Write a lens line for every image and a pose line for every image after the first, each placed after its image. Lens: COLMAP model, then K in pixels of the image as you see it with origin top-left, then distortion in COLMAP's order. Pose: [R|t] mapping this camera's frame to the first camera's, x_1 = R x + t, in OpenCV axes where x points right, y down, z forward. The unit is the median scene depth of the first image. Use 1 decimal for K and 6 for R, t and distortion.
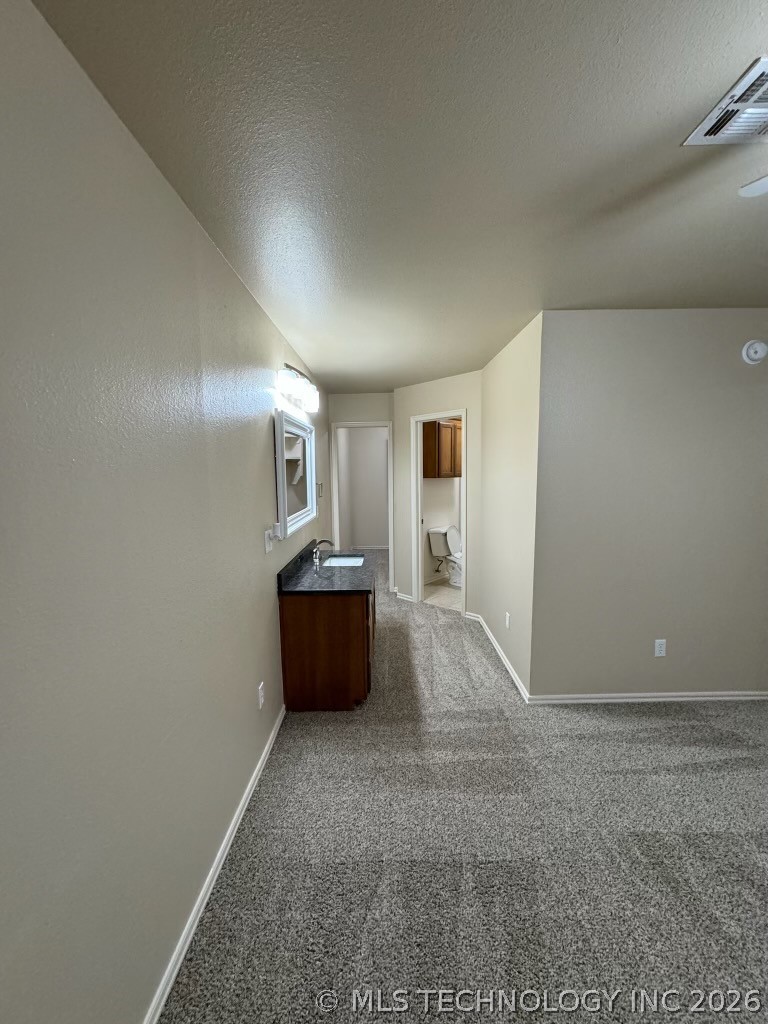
lens RADIAL K [[408.7, 0, 384.0], [0, 408.7, 512.0], [0, 0, 1]] dist [0.000025, 0.000081]
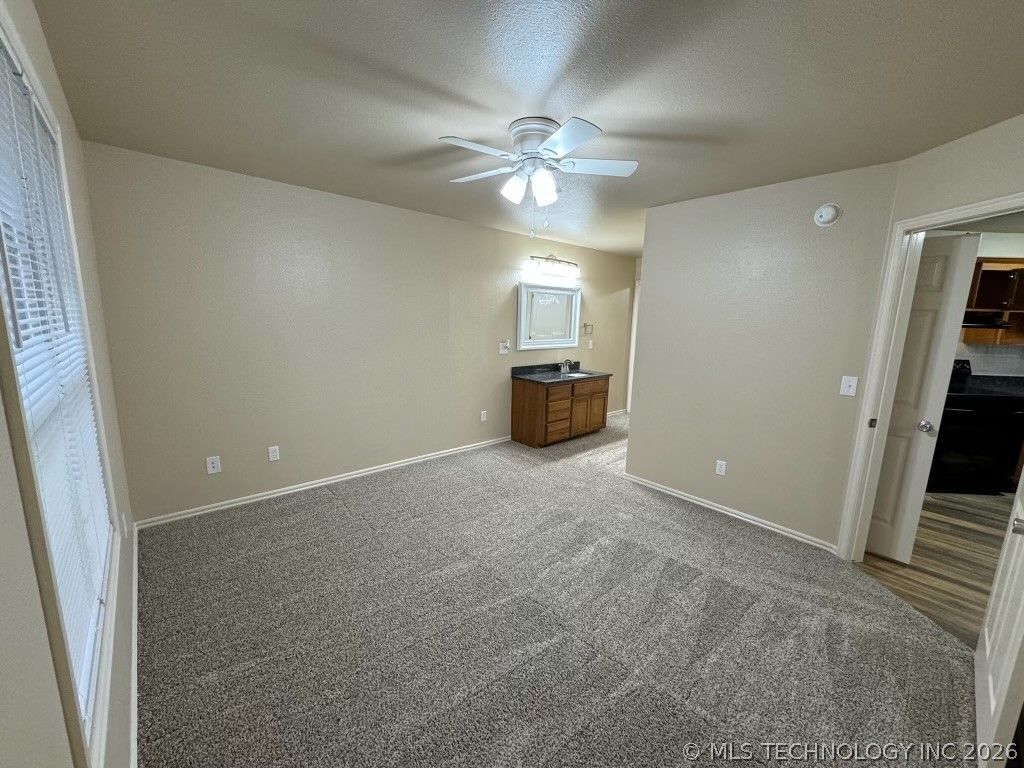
lens RADIAL K [[408.7, 0, 512.0], [0, 408.7, 384.0], [0, 0, 1]] dist [0.000025, 0.000081]
pose [[0.665554, 0.155415, -0.729989, 1.140806], [-0.115014, 0.987753, 0.105430, 0.025799], [0.737434, 0.013790, 0.675278, -0.307986]]
